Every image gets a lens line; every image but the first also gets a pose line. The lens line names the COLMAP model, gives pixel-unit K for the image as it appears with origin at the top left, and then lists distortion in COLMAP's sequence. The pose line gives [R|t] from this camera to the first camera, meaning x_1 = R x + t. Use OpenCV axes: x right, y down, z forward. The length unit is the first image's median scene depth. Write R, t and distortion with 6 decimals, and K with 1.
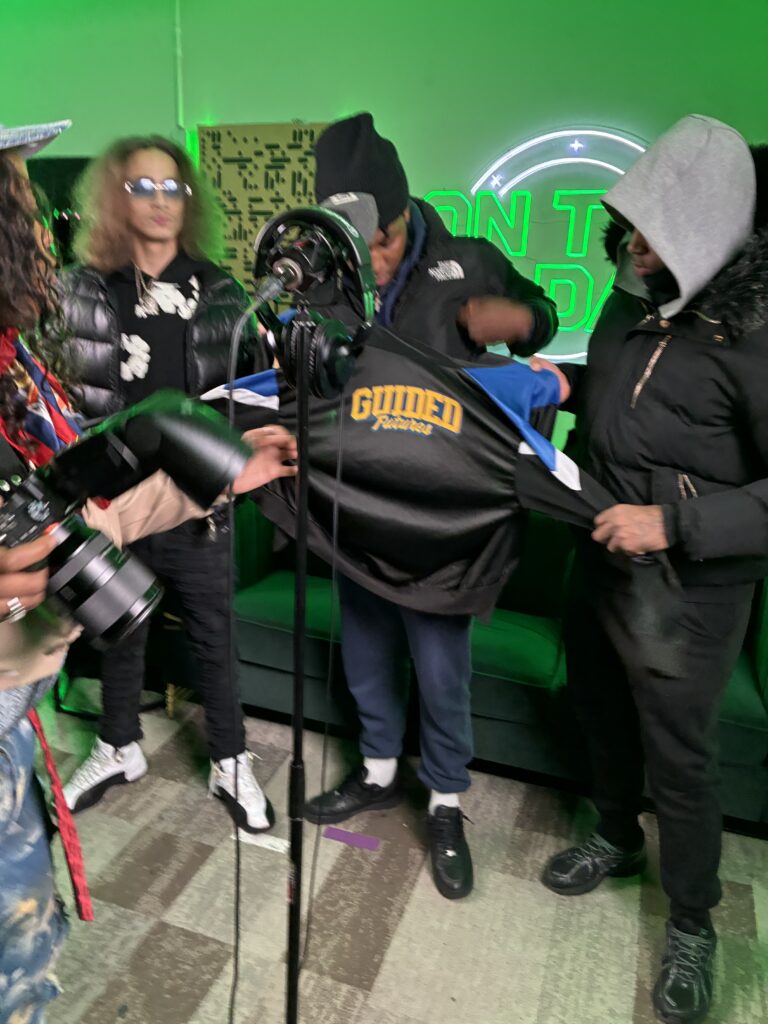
lens RADIAL K [[785.0, 0, 370.3], [0, 785.0, 518.1], [0, 0, 1]] dist [0.013944, 0.011794]
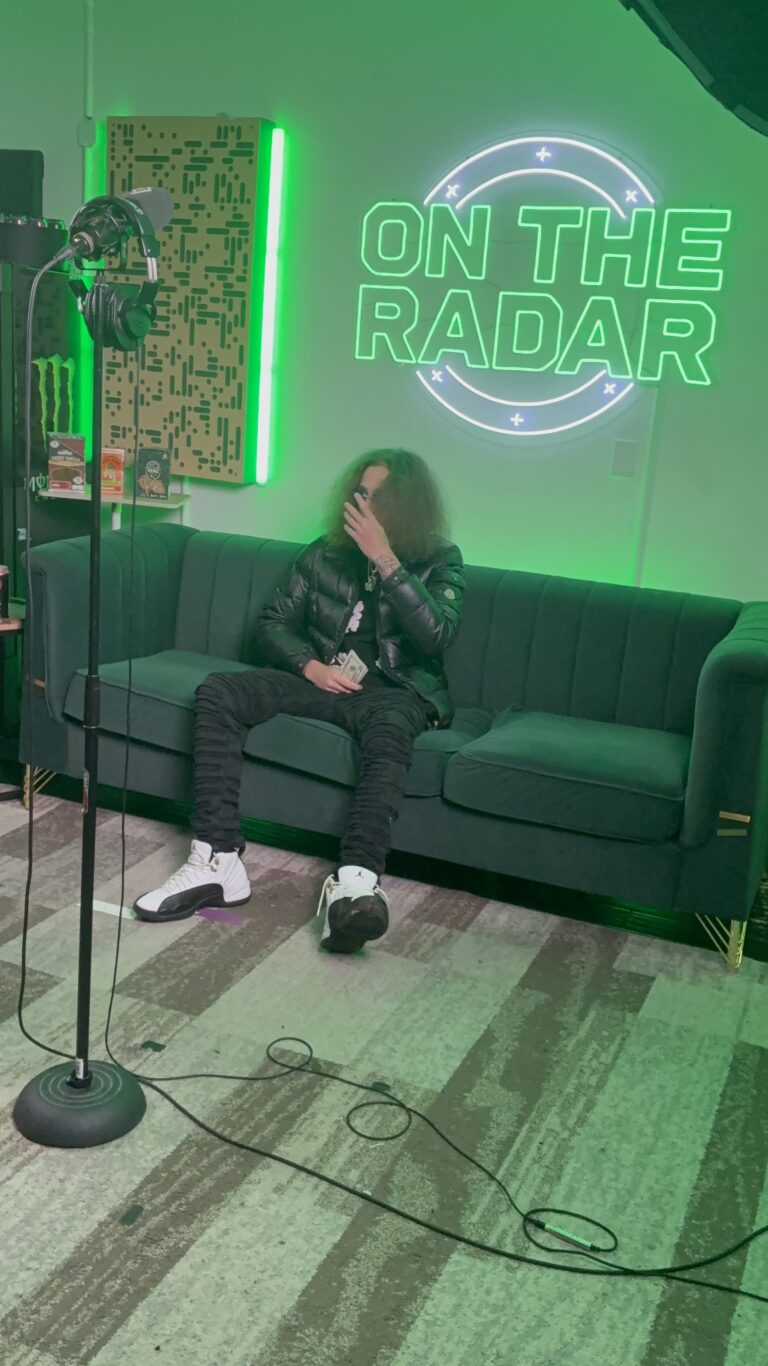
lens RADIAL K [[1265.1, 0, 378.3], [0, 1265.1, 674.6], [0, 0, 1]] dist [-0.001623, 0.002467]
pose [[0.998365, 0.042768, -0.037931, 0.145375], [-0.044580, 0.997838, -0.048285, 0.144075], [0.035784, 0.049897, 0.998113, -0.298502]]
